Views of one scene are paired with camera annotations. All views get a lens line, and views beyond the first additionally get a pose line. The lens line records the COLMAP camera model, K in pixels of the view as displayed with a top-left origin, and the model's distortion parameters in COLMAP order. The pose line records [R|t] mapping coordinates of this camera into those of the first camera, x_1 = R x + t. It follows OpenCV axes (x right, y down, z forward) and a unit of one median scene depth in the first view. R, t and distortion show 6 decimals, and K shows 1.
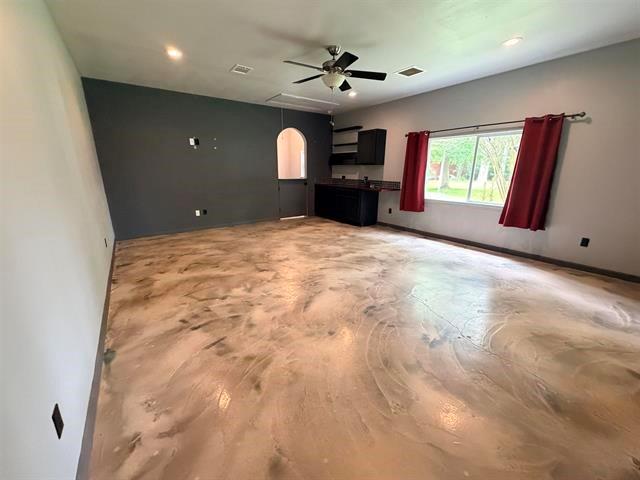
lens RADIAL K [[255.9, 0, 317.4], [0, 255.9, 239.4], [0, 0, 1]] dist [0.003732, -0.000244]
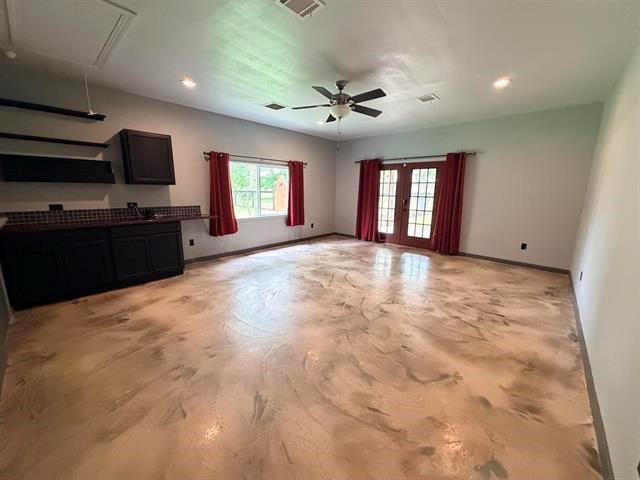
lens RADIAL K [[255.9, 0, 318.7], [0, 255.9, 238.7], [0, 0, 1]] dist [0.003732, -0.000244]
pose [[-0.210622, -0.192985, 0.958329, -0.956409], [0.248275, 0.937617, 0.243380, -0.375817], [-0.945515, 0.289191, -0.149570, 1.285944]]
